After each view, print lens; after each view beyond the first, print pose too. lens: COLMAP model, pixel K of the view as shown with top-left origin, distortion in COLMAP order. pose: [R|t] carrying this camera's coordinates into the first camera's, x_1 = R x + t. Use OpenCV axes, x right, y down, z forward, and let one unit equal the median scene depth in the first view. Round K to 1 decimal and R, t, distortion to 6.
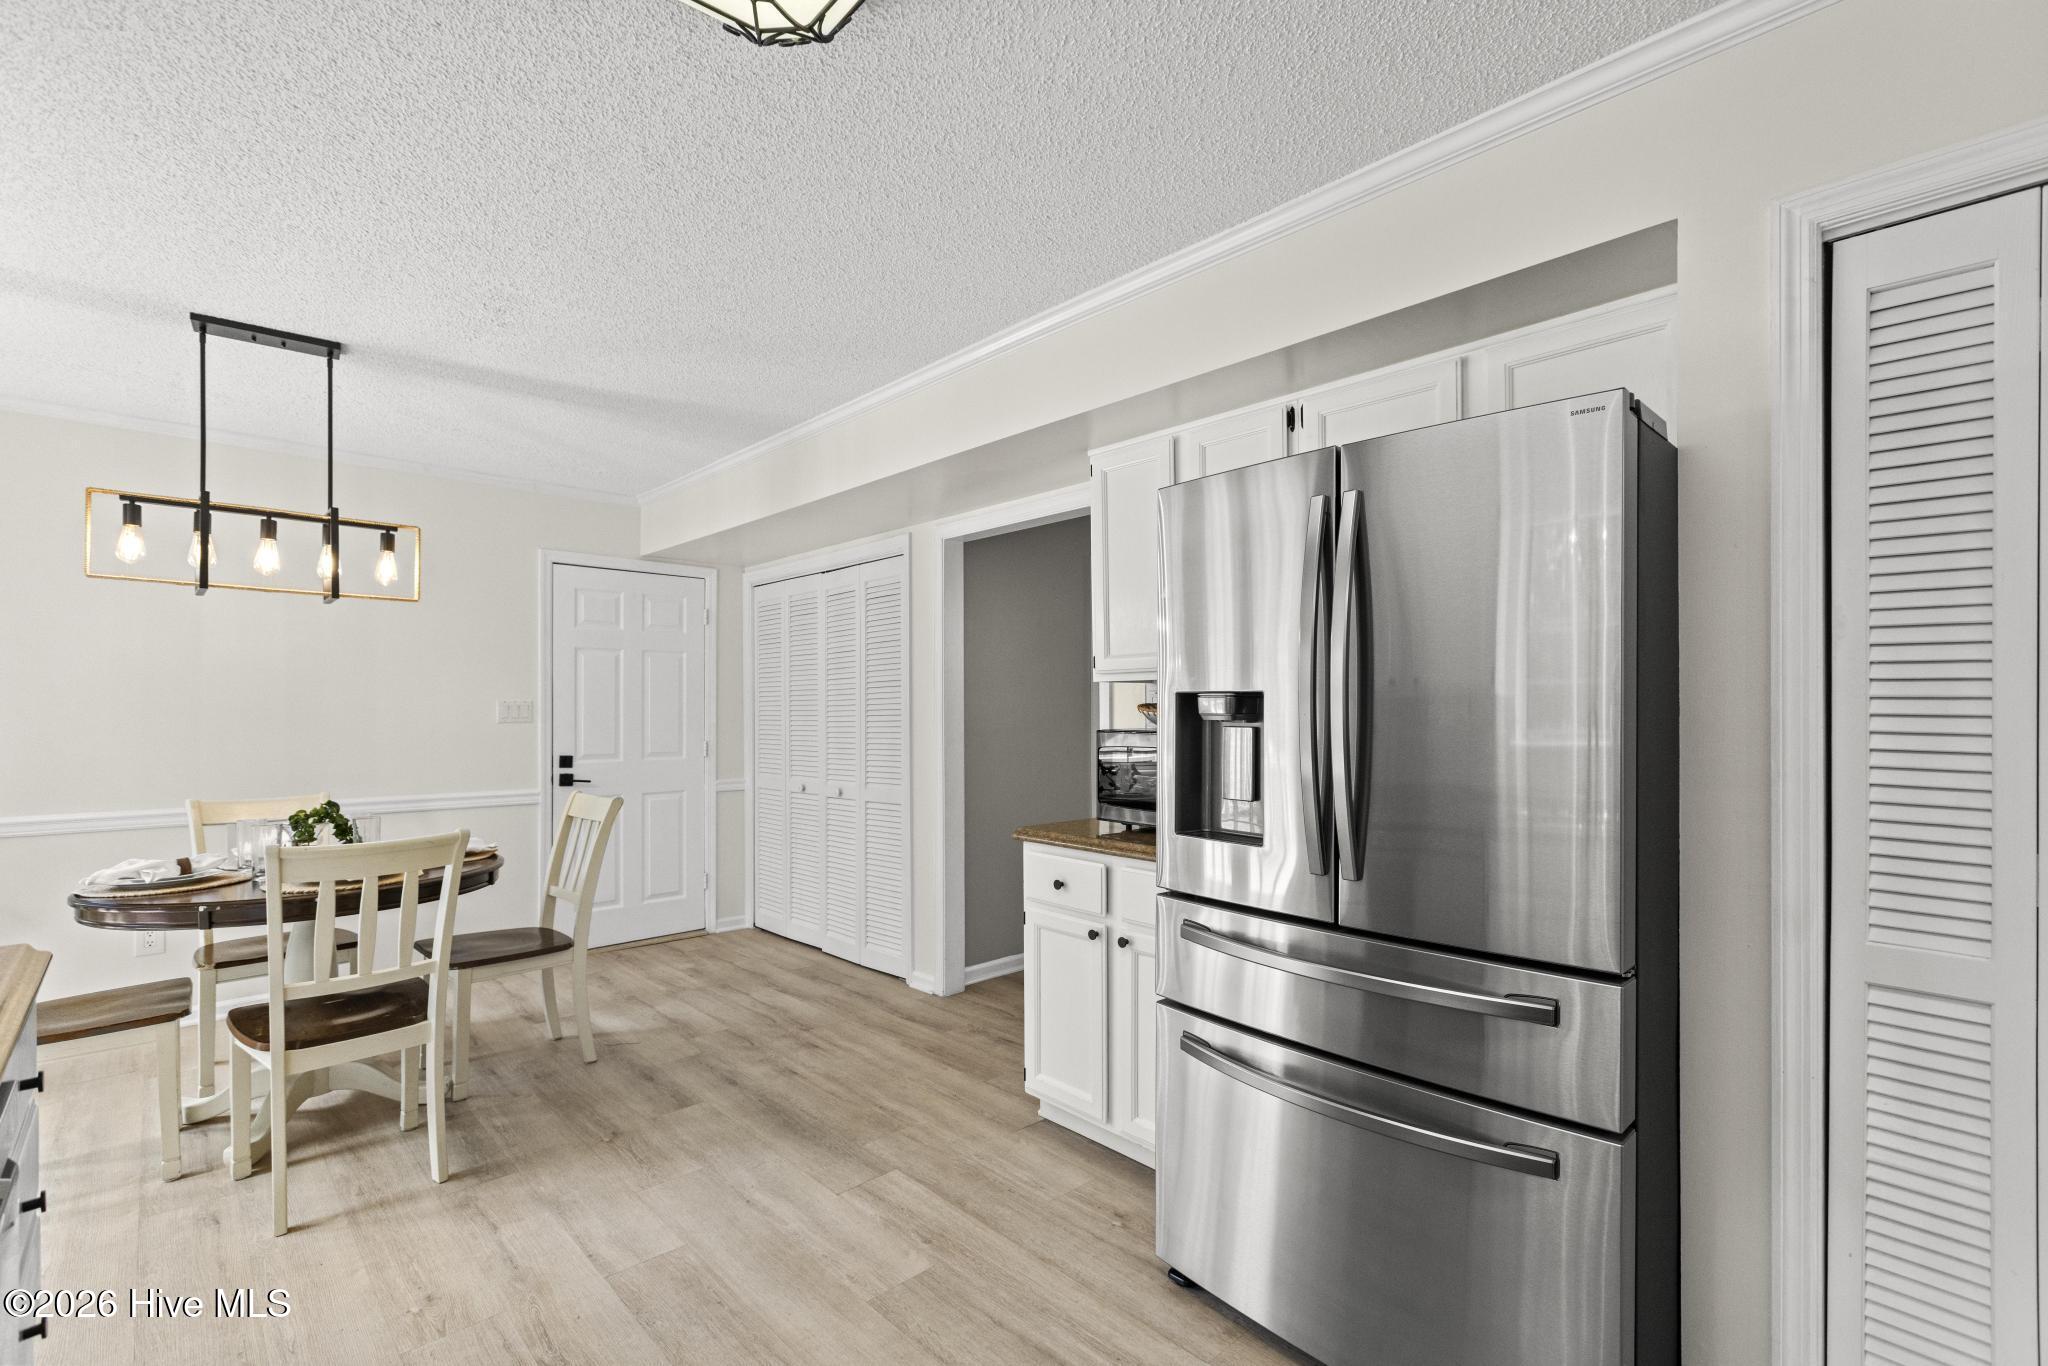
lens RADIAL K [[912.9, 0, 1020.7], [0, 912.9, 705.5], [0, 0, 1]] dist [0.005597, -0.002753]
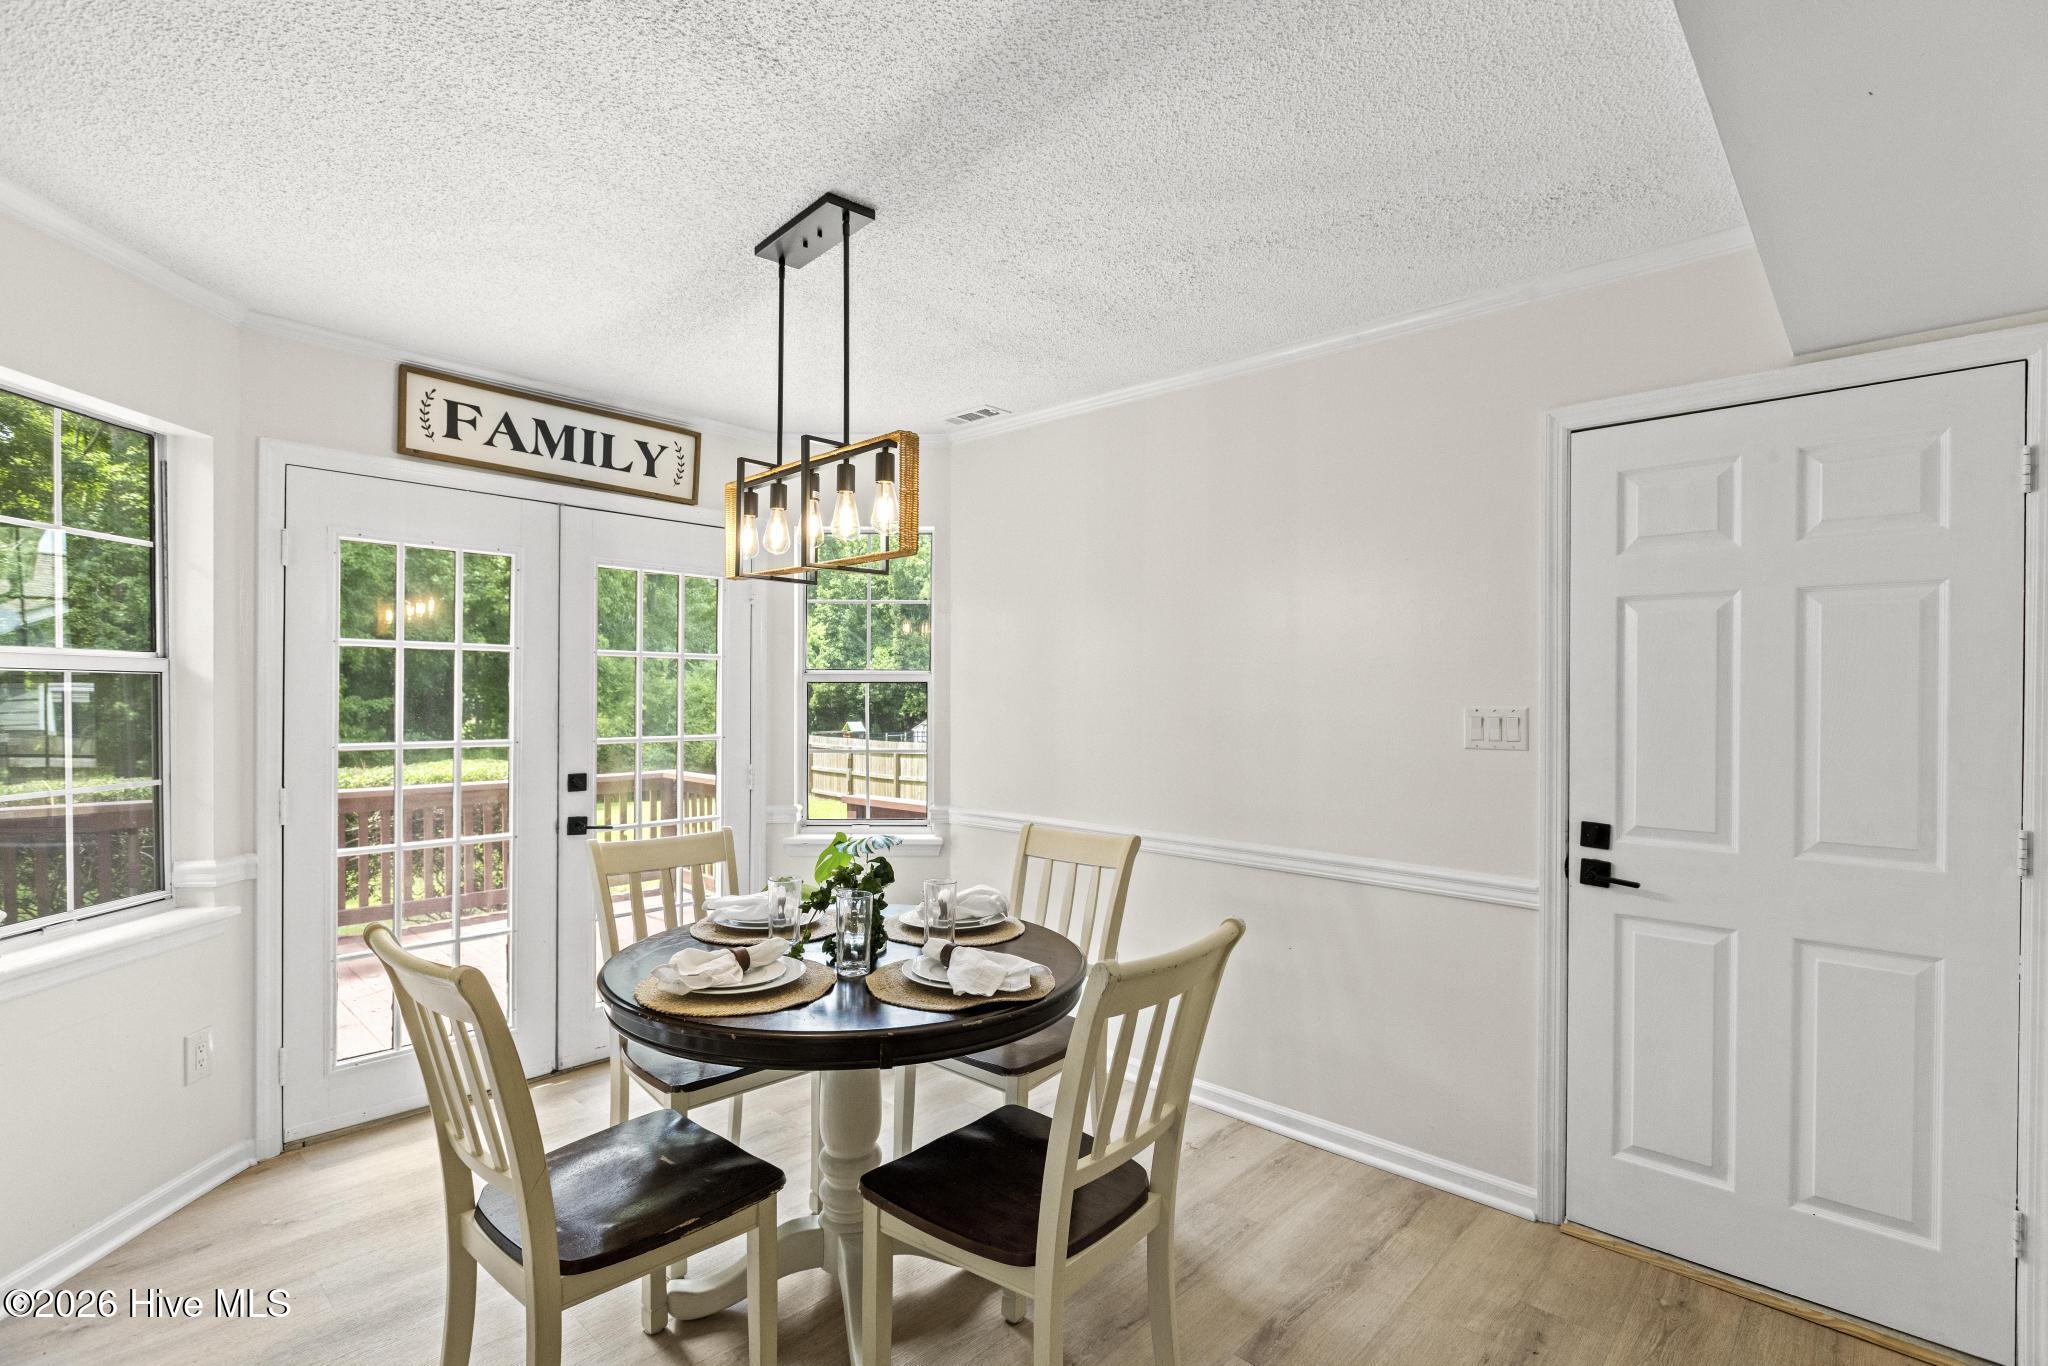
lens RADIAL K [[964.6, 0, 1006.1], [0, 964.6, 693.4], [0, 0, 1]] dist [-0.004004, -0.001736]
pose [[0.063021, -0.002536, -0.998009, -0.012097], [-0.002945, 0.999992, -0.002727, -0.017393], [0.998008, 0.003111, 0.063013, 0.997175]]
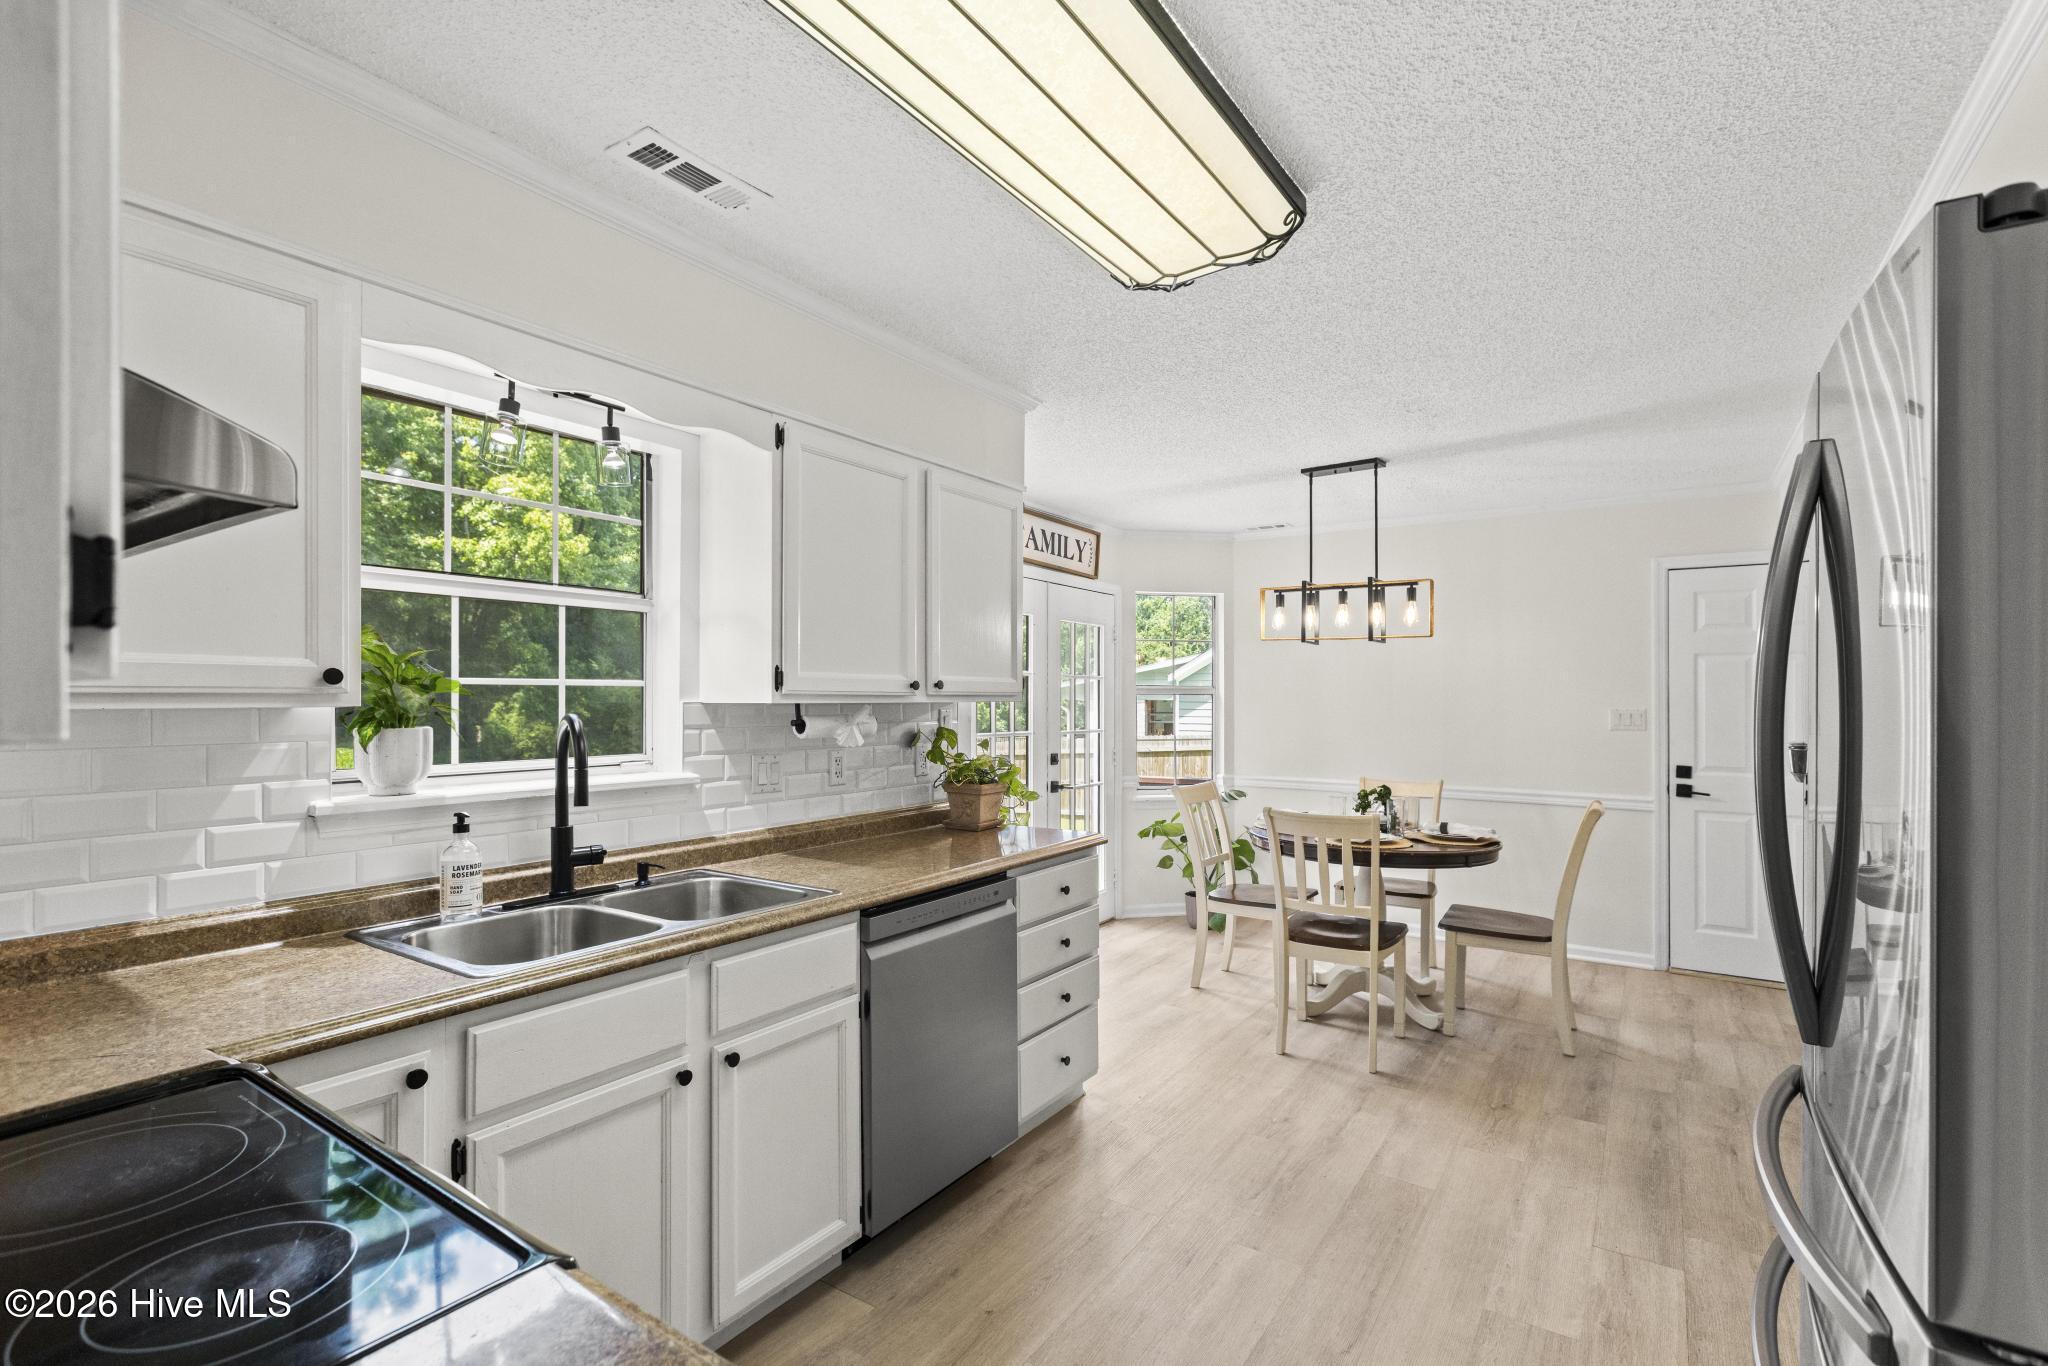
lens RADIAL K [[912.9, 0, 1027.2], [0, 912.9, 689.4], [0, 0, 1]] dist [0.005597, -0.002753]
pose [[0.219335, -0.006771, -0.975626, 0.455561], [0.000054, 0.999976, -0.006928, -0.030058], [0.975650, 0.001466, 0.219330, 0.158970]]
